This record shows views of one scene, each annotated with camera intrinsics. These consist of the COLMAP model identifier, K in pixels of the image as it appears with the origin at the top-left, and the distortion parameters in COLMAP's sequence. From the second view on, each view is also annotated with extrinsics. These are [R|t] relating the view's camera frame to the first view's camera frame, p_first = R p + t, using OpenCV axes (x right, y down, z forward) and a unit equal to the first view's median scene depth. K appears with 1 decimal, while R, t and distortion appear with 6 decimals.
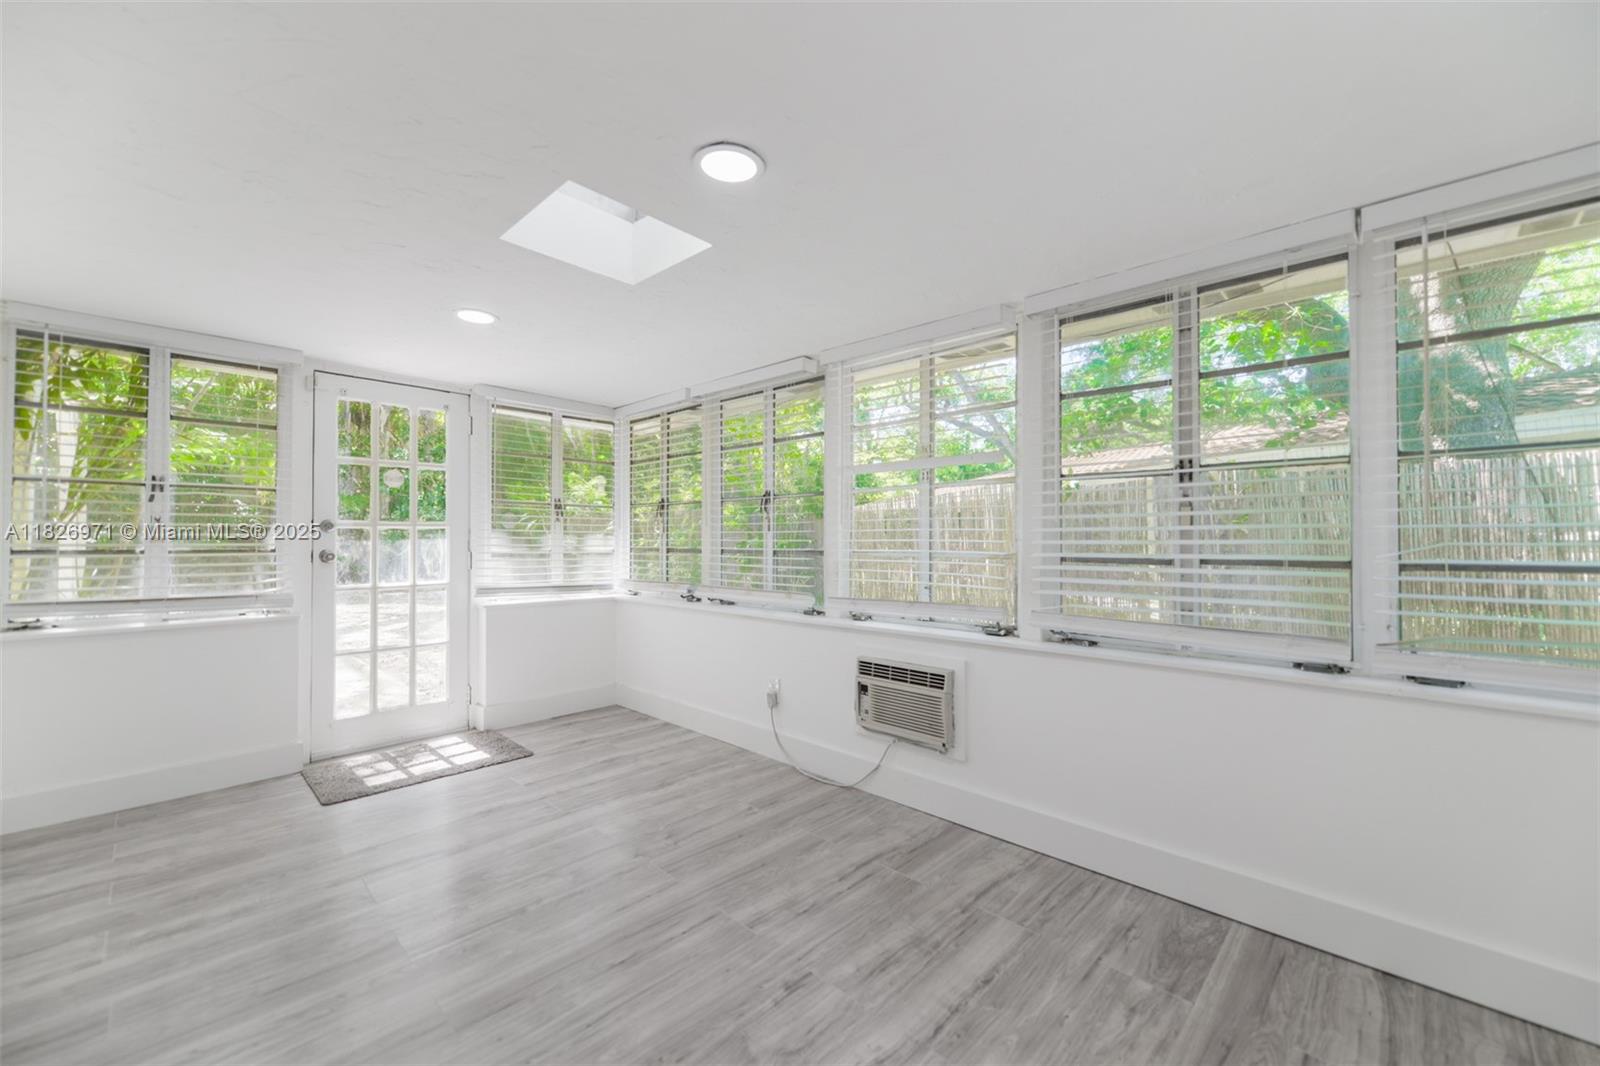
lens RADIAL K [[630.6, 0, 800.3], [0, 630.6, 535.8], [0, 0, 1]] dist [0.009104, -0.000215]
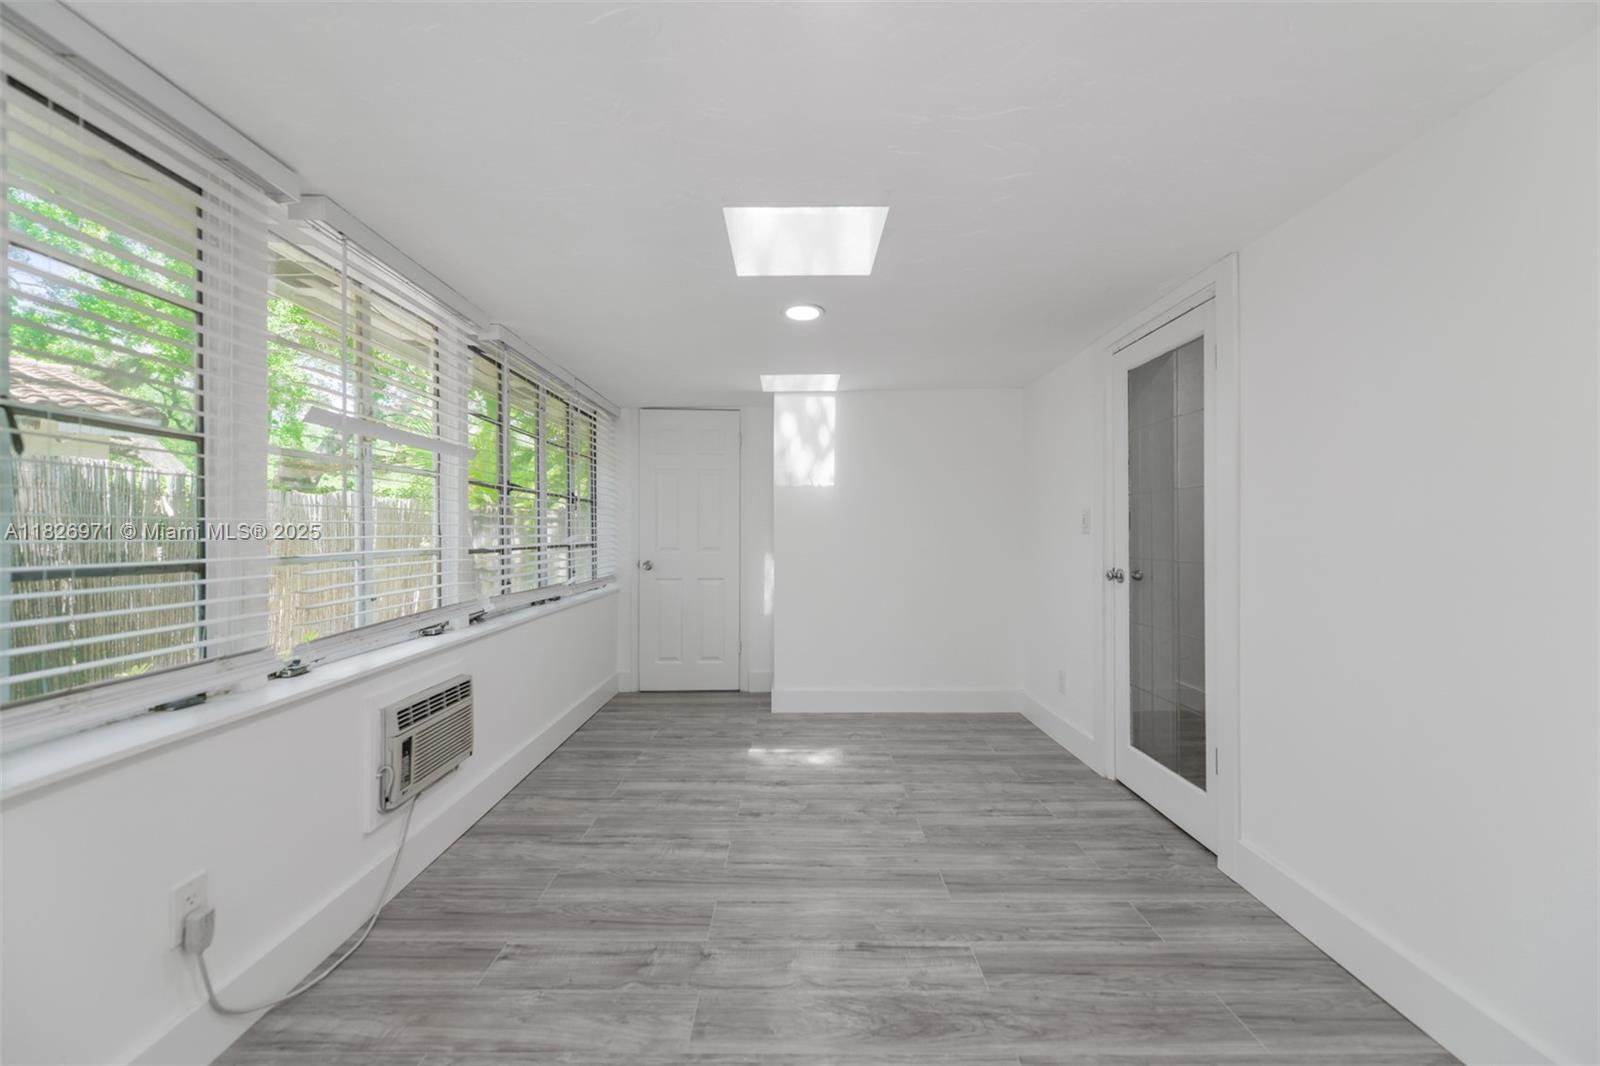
lens RADIAL K [[630.6, 0, 796.7], [0, 630.6, 534.4], [0, 0, 1]] dist [0.009104, -0.000215]
pose [[-0.694444, -0.000967, 0.719547, -0.959448], [-0.003304, 0.999993, -0.001845, 0.005952], [-0.719540, -0.003659, -0.694442, 1.588438]]
